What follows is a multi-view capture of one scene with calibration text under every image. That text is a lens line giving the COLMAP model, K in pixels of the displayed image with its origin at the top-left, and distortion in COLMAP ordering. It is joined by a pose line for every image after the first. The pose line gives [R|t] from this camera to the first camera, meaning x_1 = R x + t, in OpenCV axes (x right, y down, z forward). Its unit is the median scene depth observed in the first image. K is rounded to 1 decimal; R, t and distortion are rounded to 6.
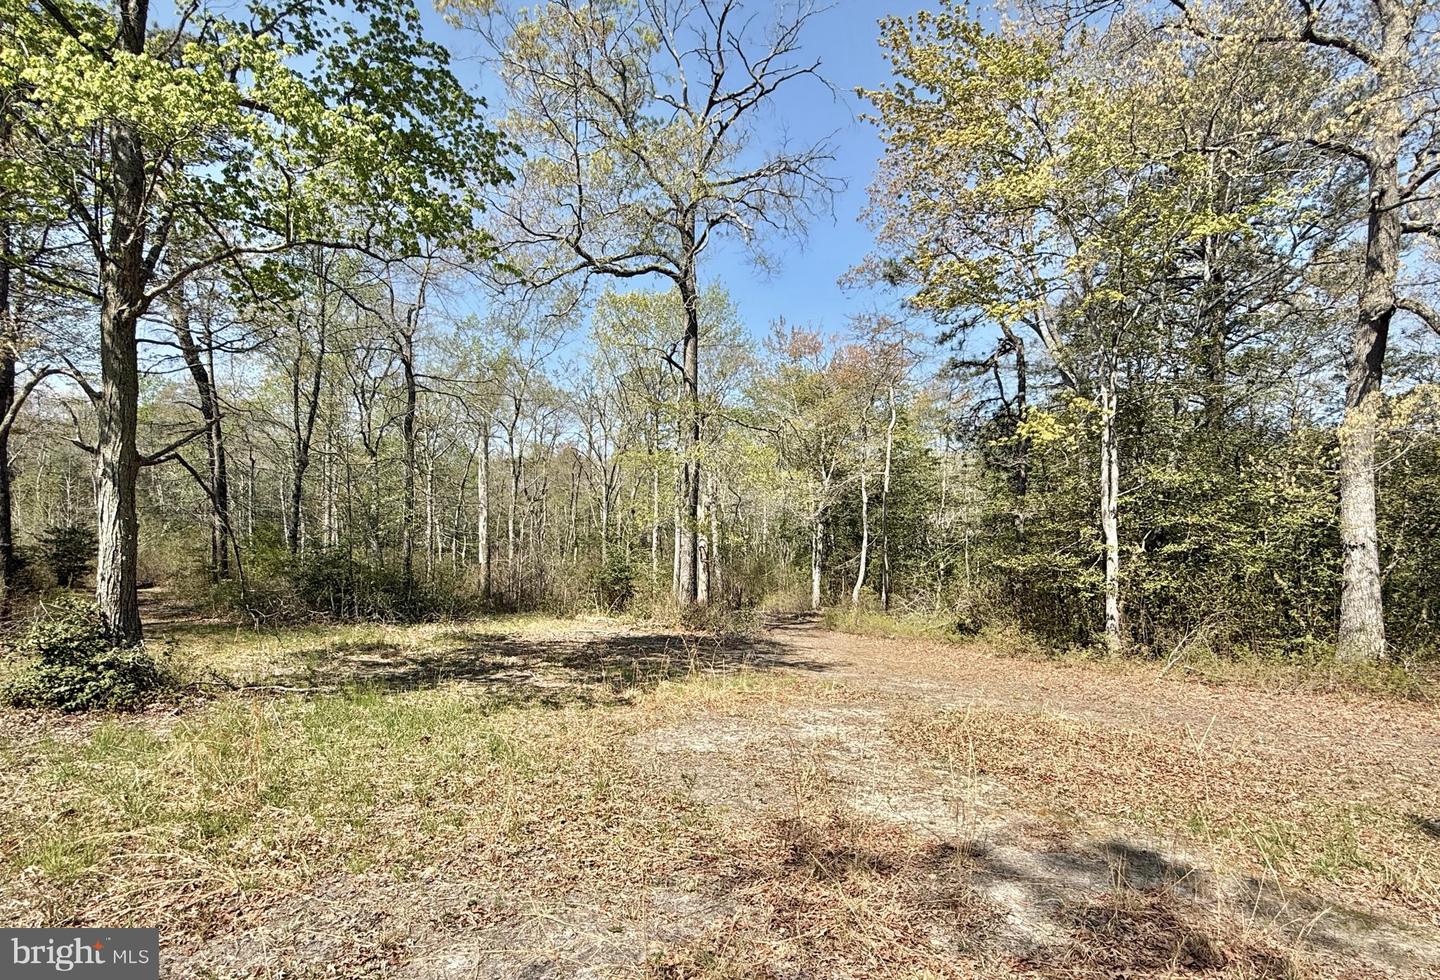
lens RADIAL K [[726.6, 0, 717.3], [0, 726.6, 580.1], [0, 0, 1]] dist [0.007703, -0.002964]
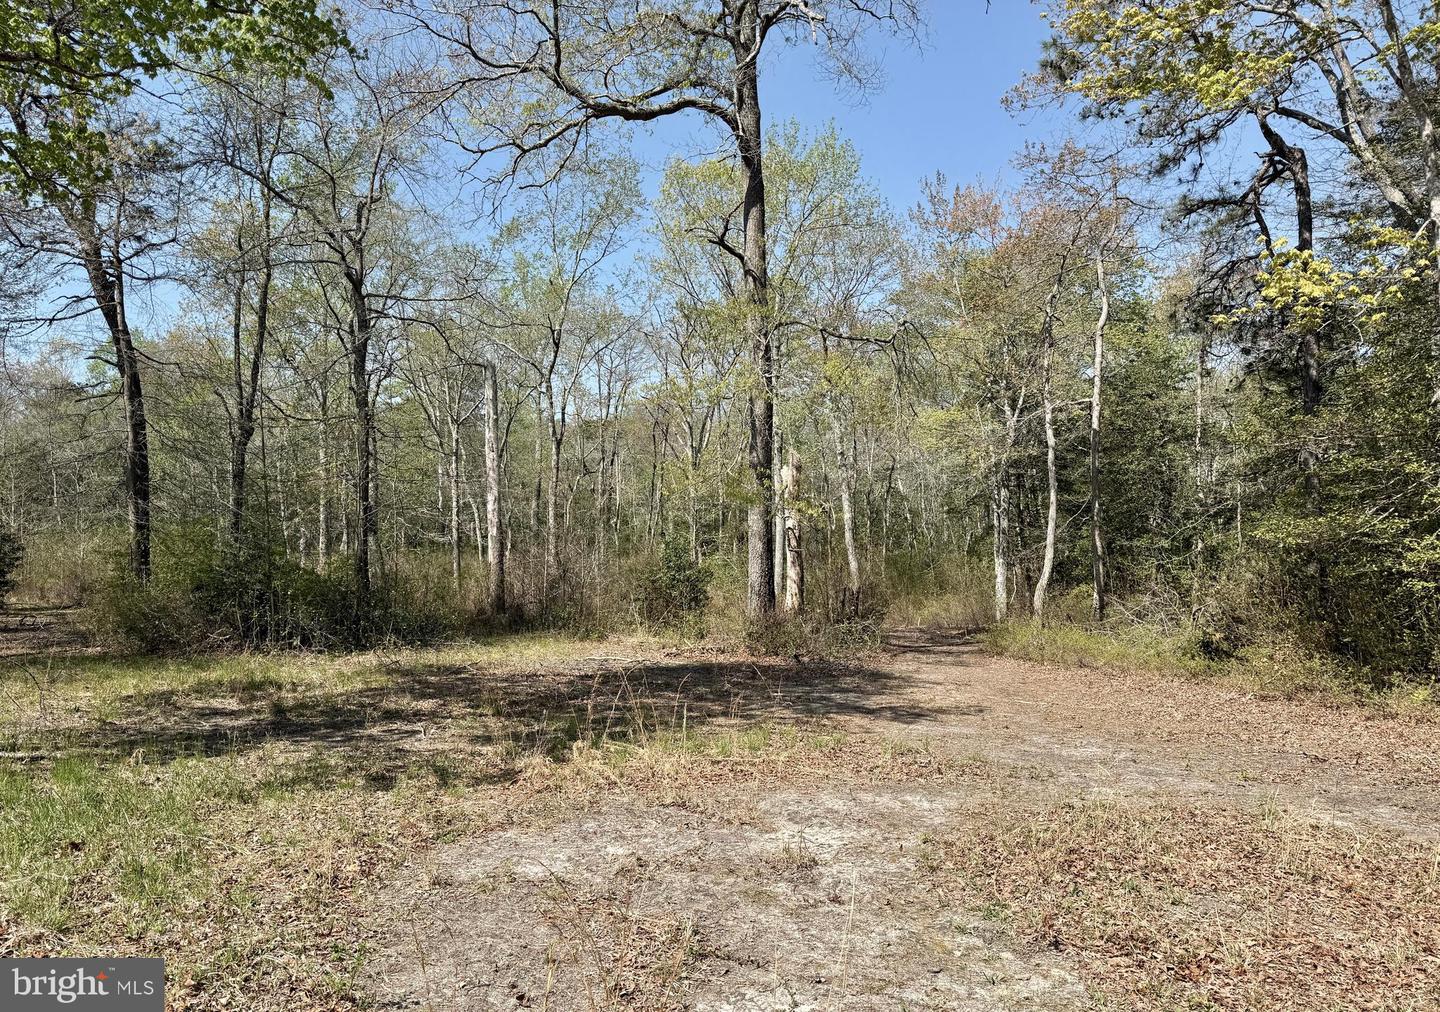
lens RADIAL K [[1040.3, 0, 696.0], [0, 1040.3, 554.0], [0, 0, 1]] dist [0.060168, -0.076406]
pose [[0.981410, -0.028166, -0.189847, 0.082253], [0.022670, 0.999260, -0.031058, 0.005954], [0.190582, 0.026177, 0.981322, 0.079093]]
